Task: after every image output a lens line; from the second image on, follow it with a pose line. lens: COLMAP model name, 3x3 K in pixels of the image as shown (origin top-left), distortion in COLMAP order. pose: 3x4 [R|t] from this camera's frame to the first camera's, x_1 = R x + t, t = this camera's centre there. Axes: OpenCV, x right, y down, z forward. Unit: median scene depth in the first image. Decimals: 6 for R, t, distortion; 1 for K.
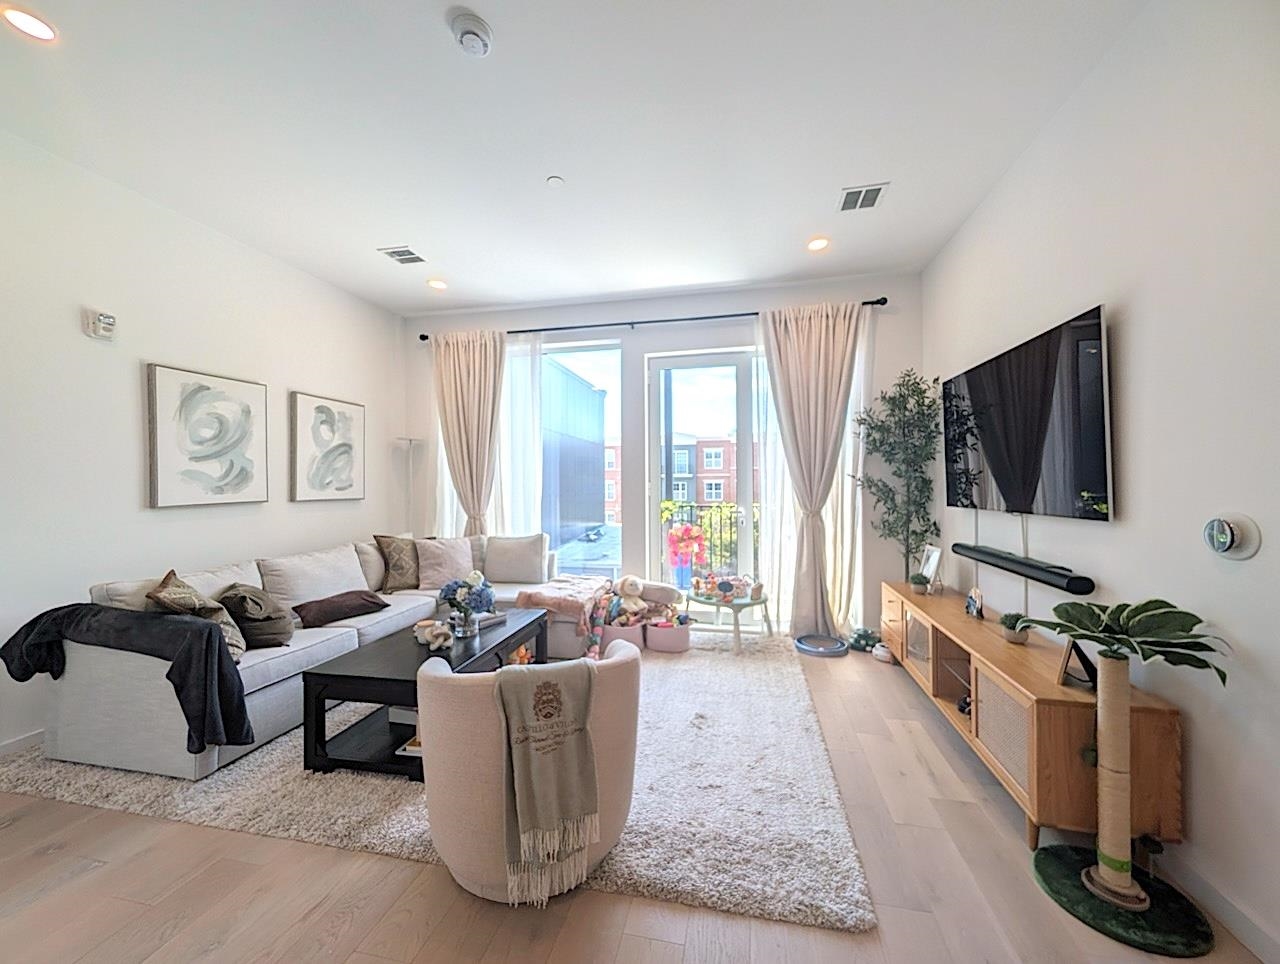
lens RADIAL K [[491.5, 0, 643.9], [0, 491.5, 483.6], [0, 0, 1]] dist [-0.001354, 0.000758]
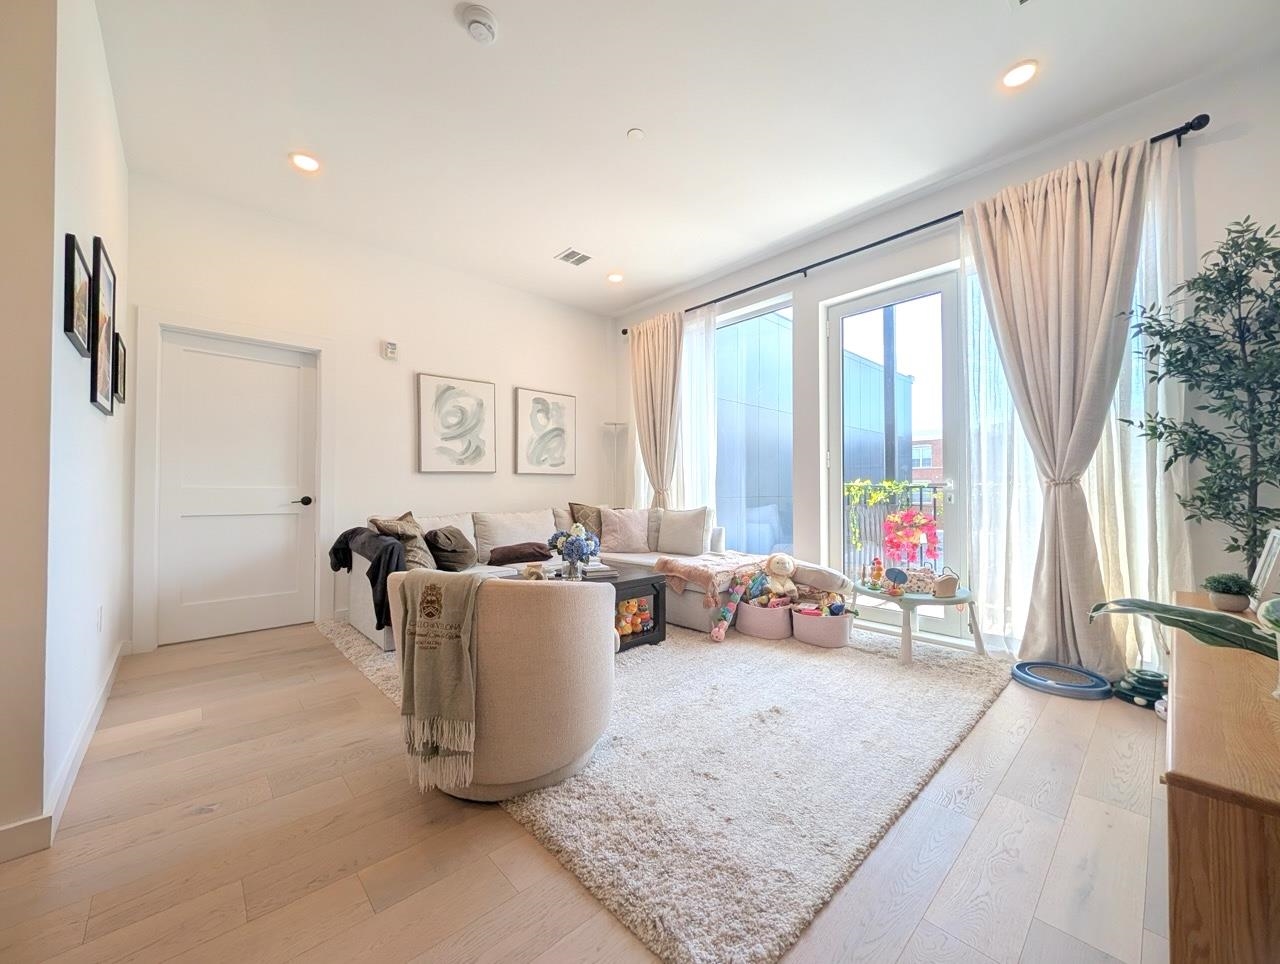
lens RADIAL K [[491.5, 0, 645.7], [0, 491.5, 484.0], [0, 0, 1]] dist [-0.001354, 0.000758]
pose [[0.821987, -0.004333, -0.569490, 0.283506], [0.000998, 0.999980, -0.006169, 0.070037], [0.569506, 0.004502, 0.821975, 0.139171]]
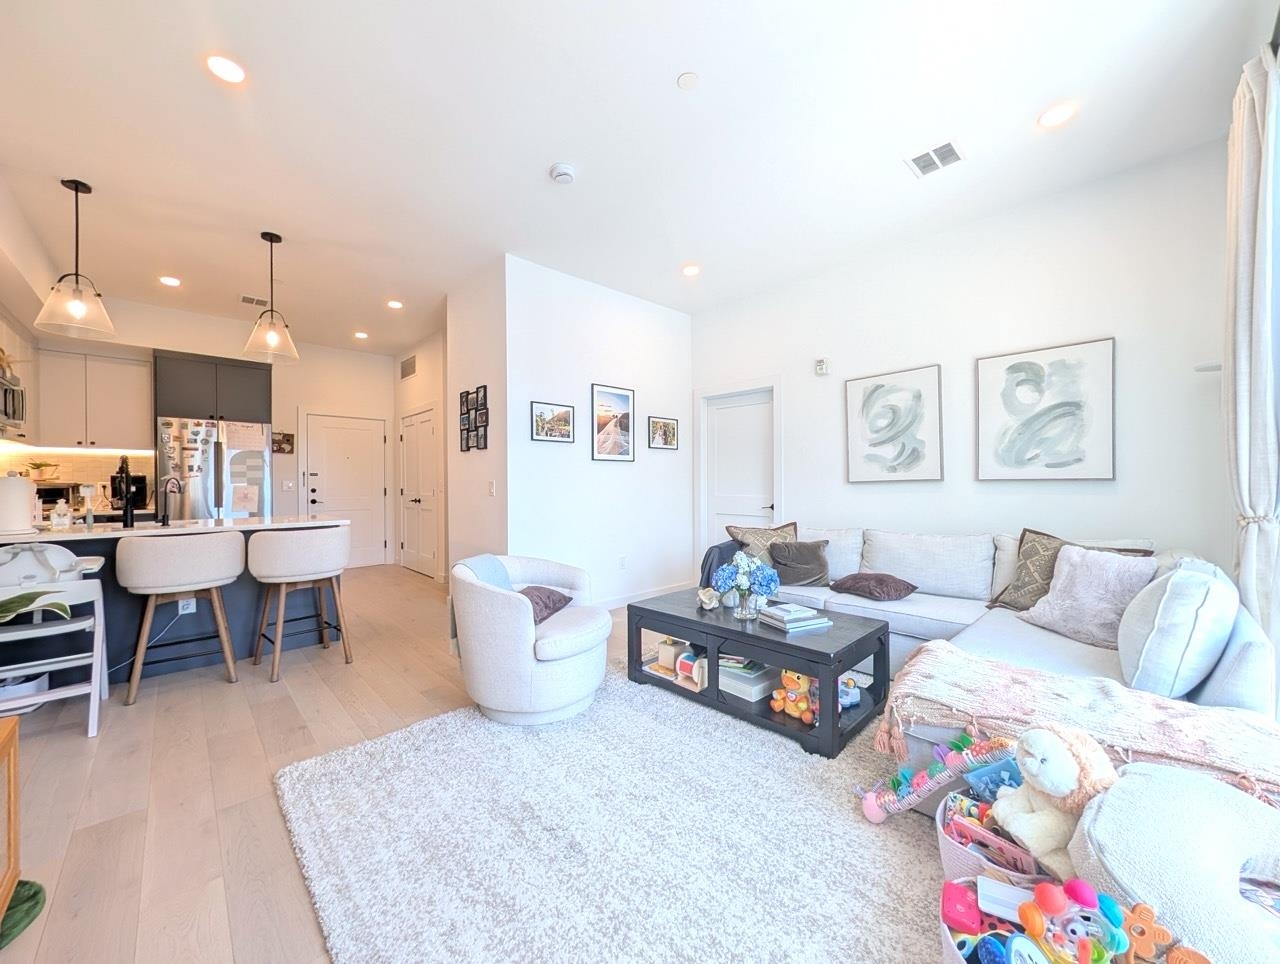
lens RADIAL K [[491.5, 0, 643.5], [0, 491.5, 483.9], [0, 0, 1]] dist [-0.001354, 0.000758]
pose [[-0.564617, 0.009886, -0.825294, 0.376326], [0.012651, 0.999914, 0.003322, 0.031078], [0.825256, -0.008565, -0.564693, 0.978847]]
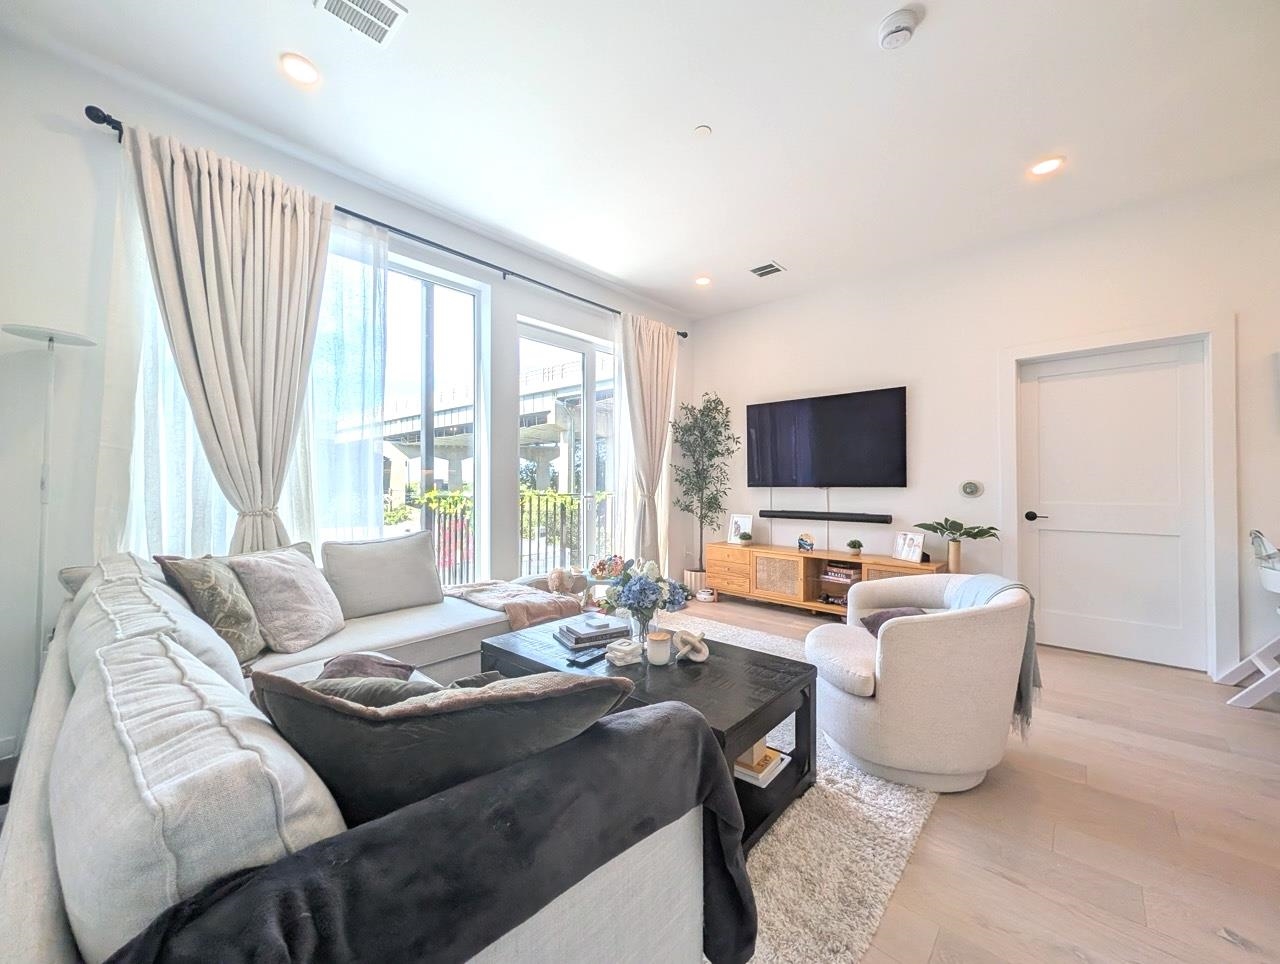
lens RADIAL K [[491.5, 0, 635.0], [0, 491.5, 484.0], [0, 0, 1]] dist [-0.001354, 0.000758]
pose [[0.518850, 0.015811, 0.854719, -0.739149], [-0.010539, 0.999871, -0.012098, 0.050479], [-0.854800, -0.002731, 0.518950, 0.439809]]
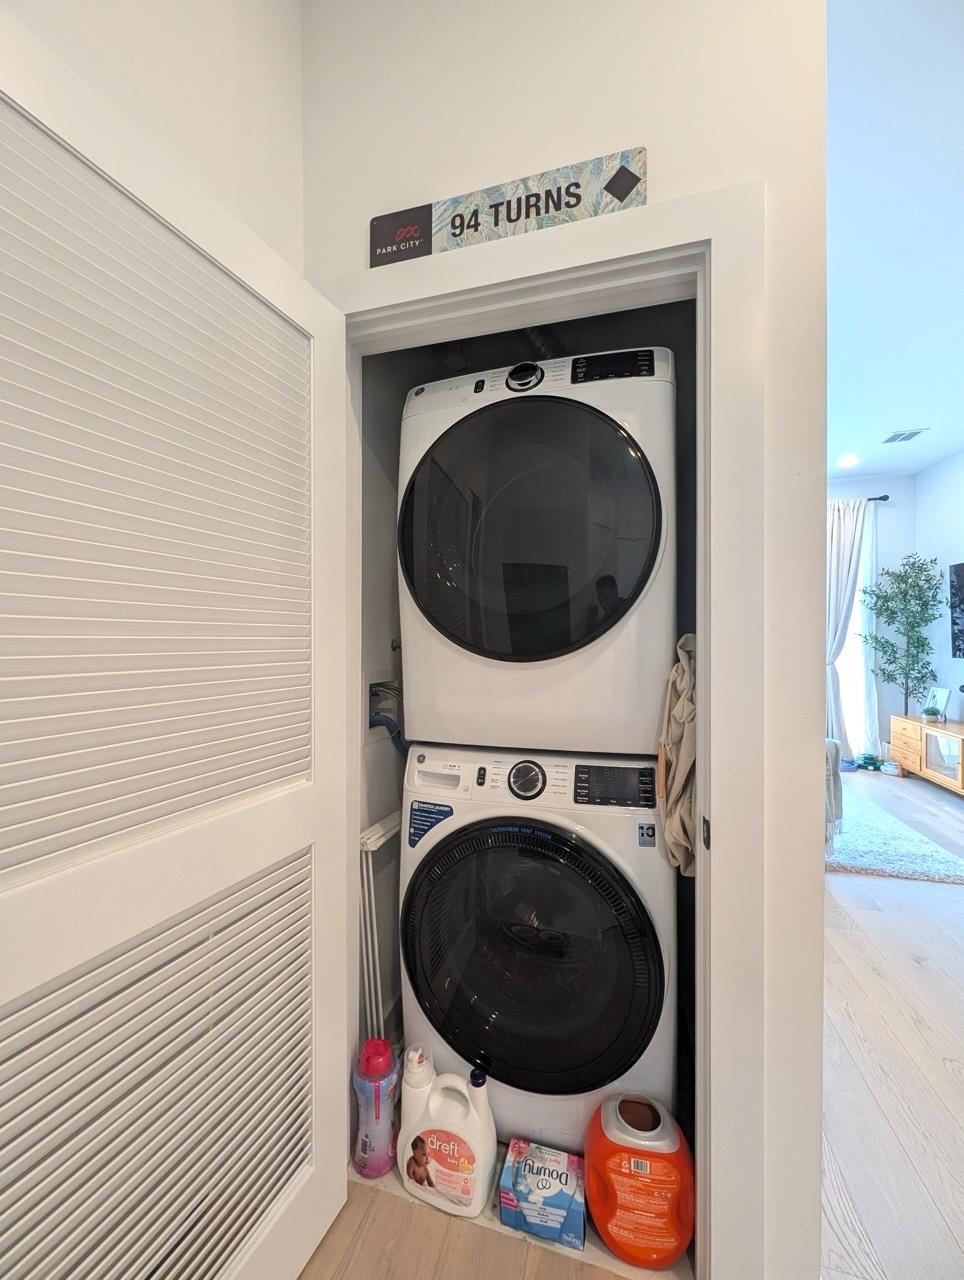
lens RADIAL K [[491.5, 0, 484.6], [0, 491.5, 640.7], [0, 0, 1]] dist [-0.001354, 0.000758]
pose [[0.998803, 0.004325, -0.048727, -0.508239], [-0.003746, 0.999921, 0.011981, -0.010578], [0.048775, -0.011784, 0.998740, -0.344785]]
